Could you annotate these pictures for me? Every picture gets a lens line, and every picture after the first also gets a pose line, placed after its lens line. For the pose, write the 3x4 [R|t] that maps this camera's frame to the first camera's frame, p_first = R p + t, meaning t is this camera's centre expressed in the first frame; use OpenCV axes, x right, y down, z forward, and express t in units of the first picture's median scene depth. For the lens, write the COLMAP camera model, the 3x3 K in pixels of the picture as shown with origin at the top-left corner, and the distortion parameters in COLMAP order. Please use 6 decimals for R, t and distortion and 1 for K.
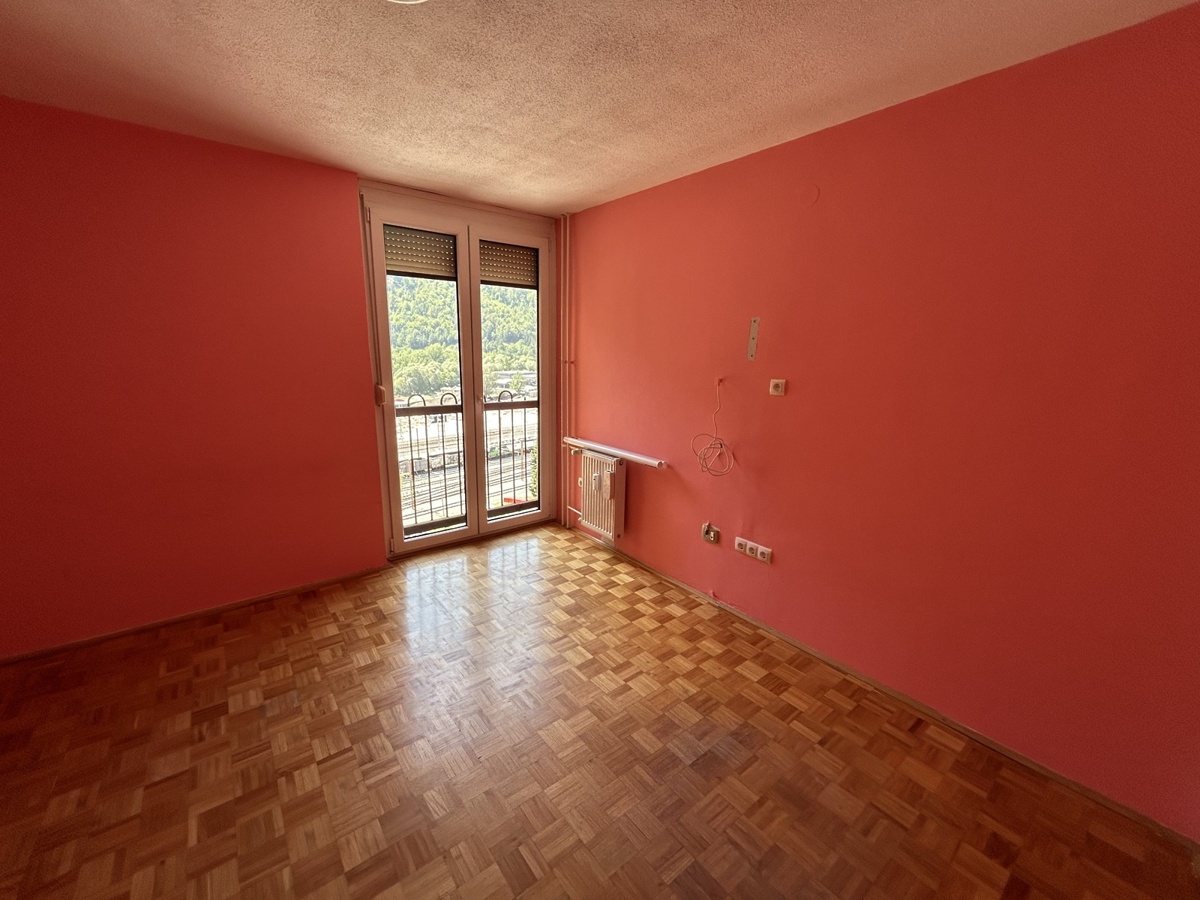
lens RADIAL K [[486.6, 0, 597.8], [0, 486.6, 449.5], [0, 0, 1]] dist [0.001246, -0.000848]
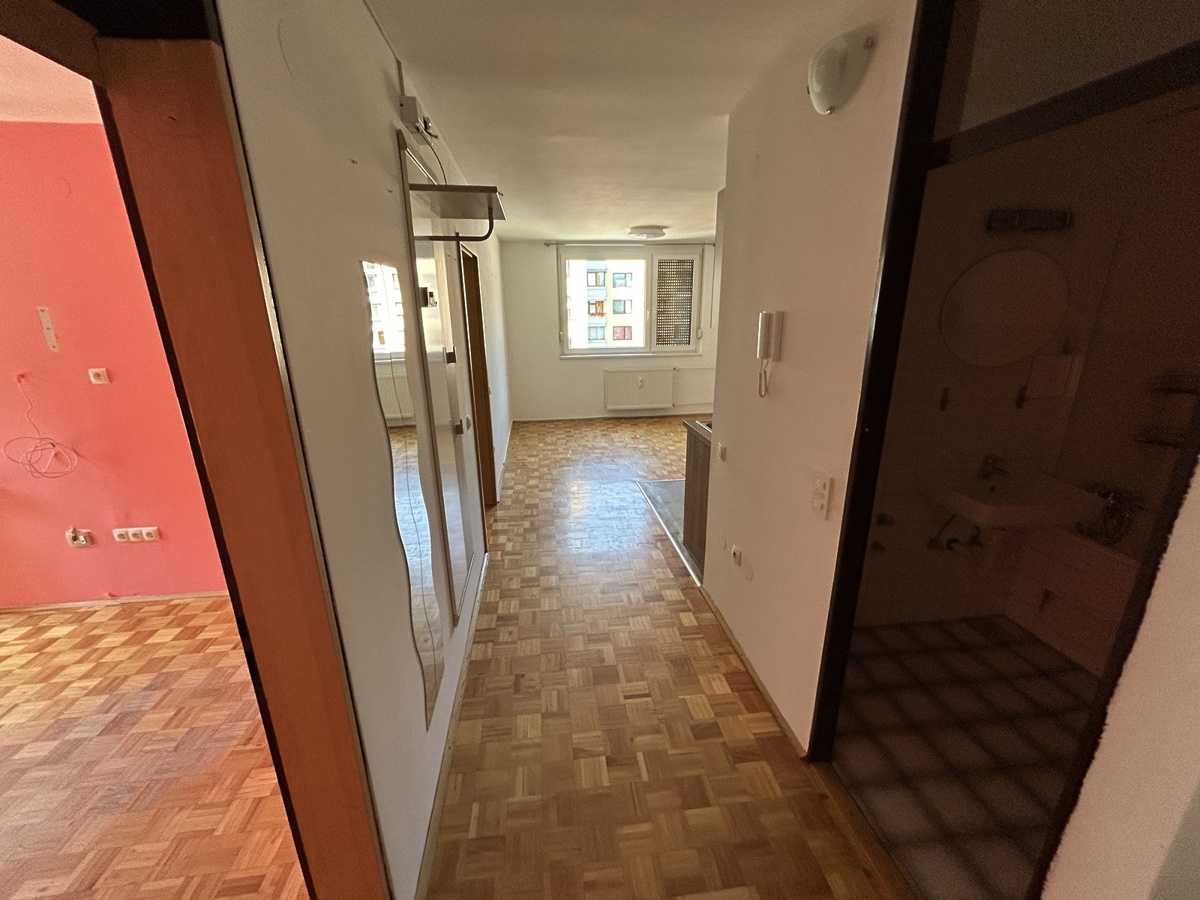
lens RADIAL K [[486.6, 0, 597.8], [0, 486.6, 449.5], [0, 0, 1]] dist [0.001246, -0.000848]
pose [[0.523779, -0.271282, 0.807504, 0.047881], [0.201343, 0.960502, 0.192083, 0.032462], [-0.827718, 0.061976, 0.557711, -0.404102]]
